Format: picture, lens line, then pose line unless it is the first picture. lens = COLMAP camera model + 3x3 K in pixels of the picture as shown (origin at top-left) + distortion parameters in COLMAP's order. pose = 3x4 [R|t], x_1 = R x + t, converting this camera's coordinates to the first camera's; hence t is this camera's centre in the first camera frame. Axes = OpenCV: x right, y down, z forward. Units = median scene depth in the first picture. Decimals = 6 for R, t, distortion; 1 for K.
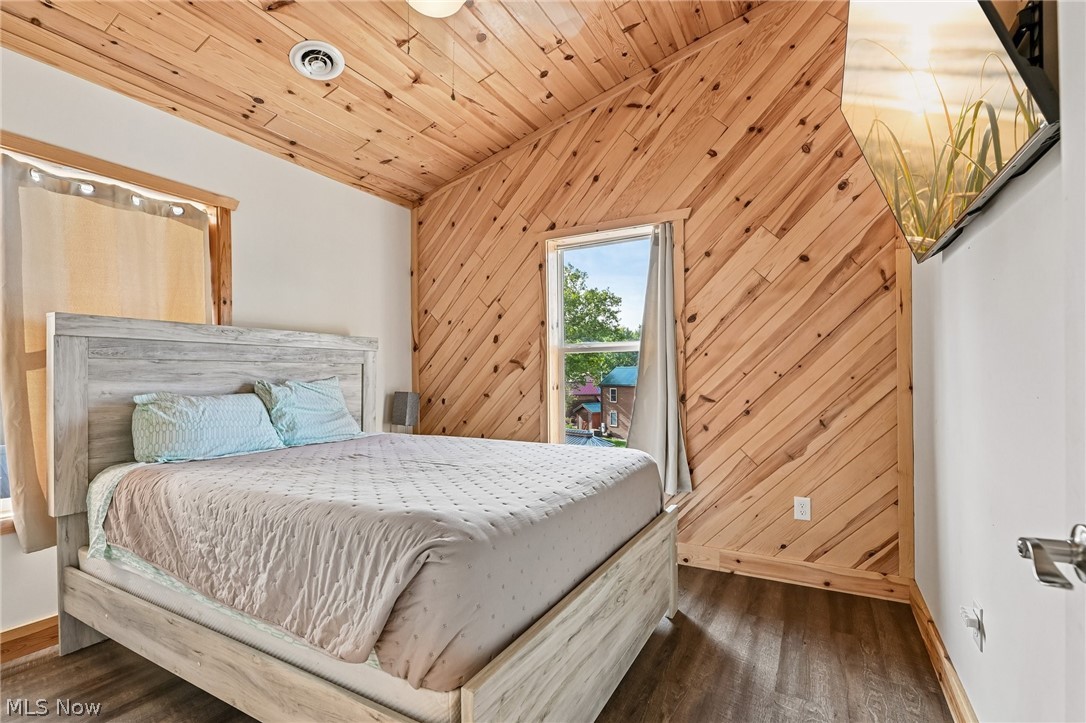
lens RADIAL K [[491.6, 0, 541.1], [0, 491.6, 371.1], [0, 0, 1]] dist [-0.001328, -0.002369]
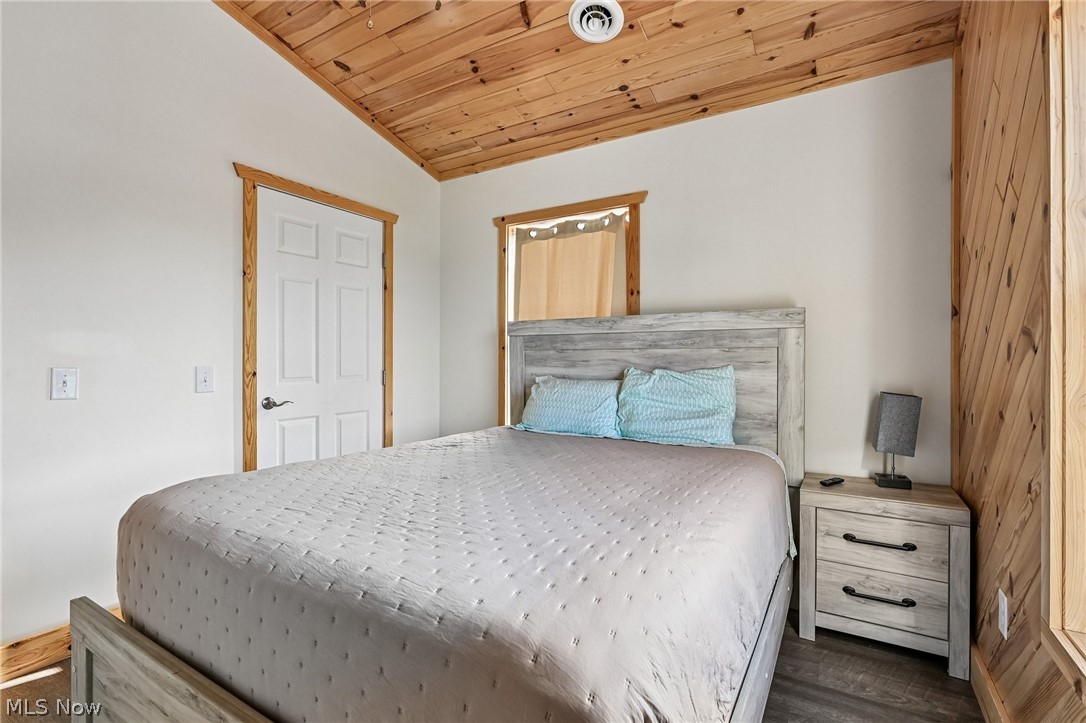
lens RADIAL K [[491.6, 0, 541.4], [0, 491.6, 359.5], [0, 0, 1]] dist [-0.001328, -0.002369]
pose [[-0.030394, -0.000390, -0.999538, 0.423494], [0.002828, 0.999996, -0.000476, 0.002165], [0.999534, -0.002841, -0.030393, 0.848914]]
